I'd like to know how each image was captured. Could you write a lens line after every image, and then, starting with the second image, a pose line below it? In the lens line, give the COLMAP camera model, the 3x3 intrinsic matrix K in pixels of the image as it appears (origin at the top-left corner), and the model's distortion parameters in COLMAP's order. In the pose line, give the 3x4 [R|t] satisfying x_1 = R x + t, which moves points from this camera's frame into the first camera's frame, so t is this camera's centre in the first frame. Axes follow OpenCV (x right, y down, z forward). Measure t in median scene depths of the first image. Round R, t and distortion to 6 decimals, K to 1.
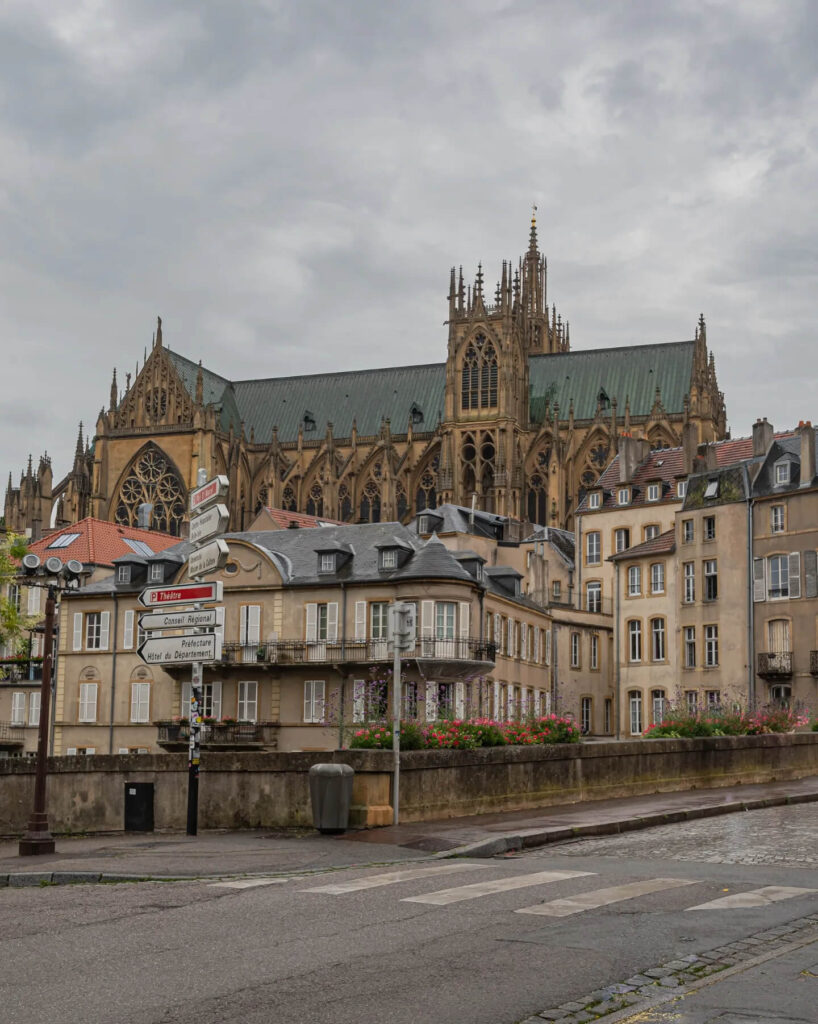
lens RADIAL K [[1672.2, 0, 409.0], [0, 1672.2, 512.0], [0, 0, 1]] dist [0.026142, -0.002233]
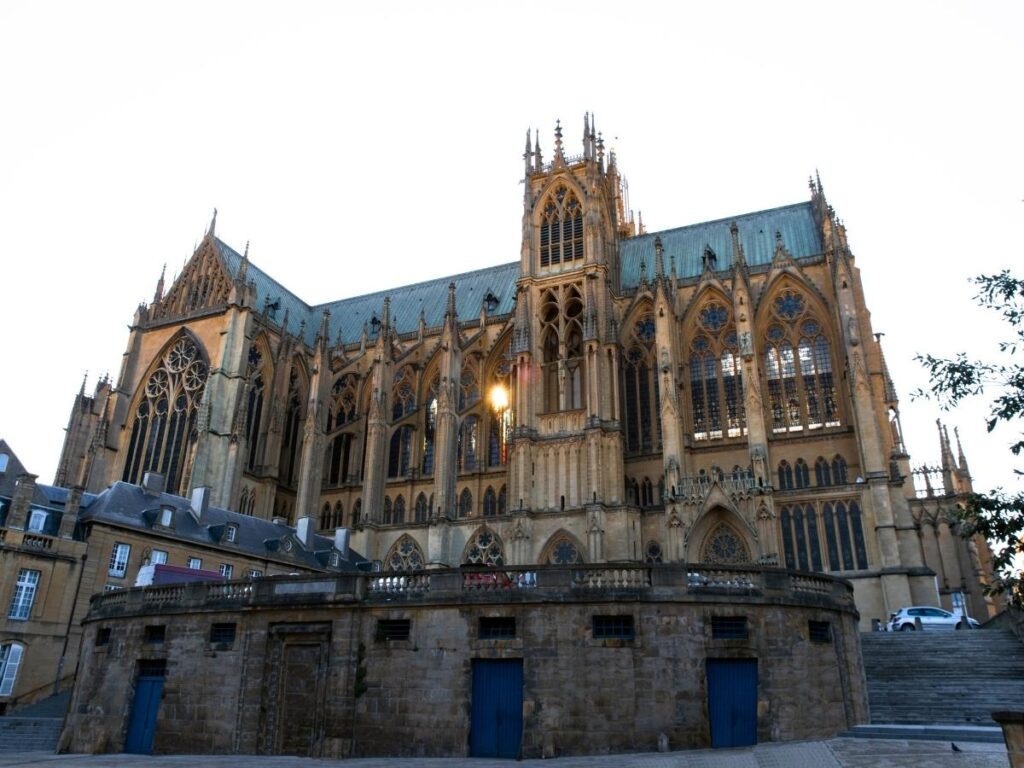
lens RADIAL K [[789.9, 0, 513.5], [0, 789.9, 371.2], [0, 0, 1]] dist [-0.049554, 0.005943]
pose [[0.999438, -0.016916, -0.028944, 0.028329], [0.008626, 0.964048, -0.265589, 0.090614], [0.032397, 0.265190, 0.963652, 0.631316]]
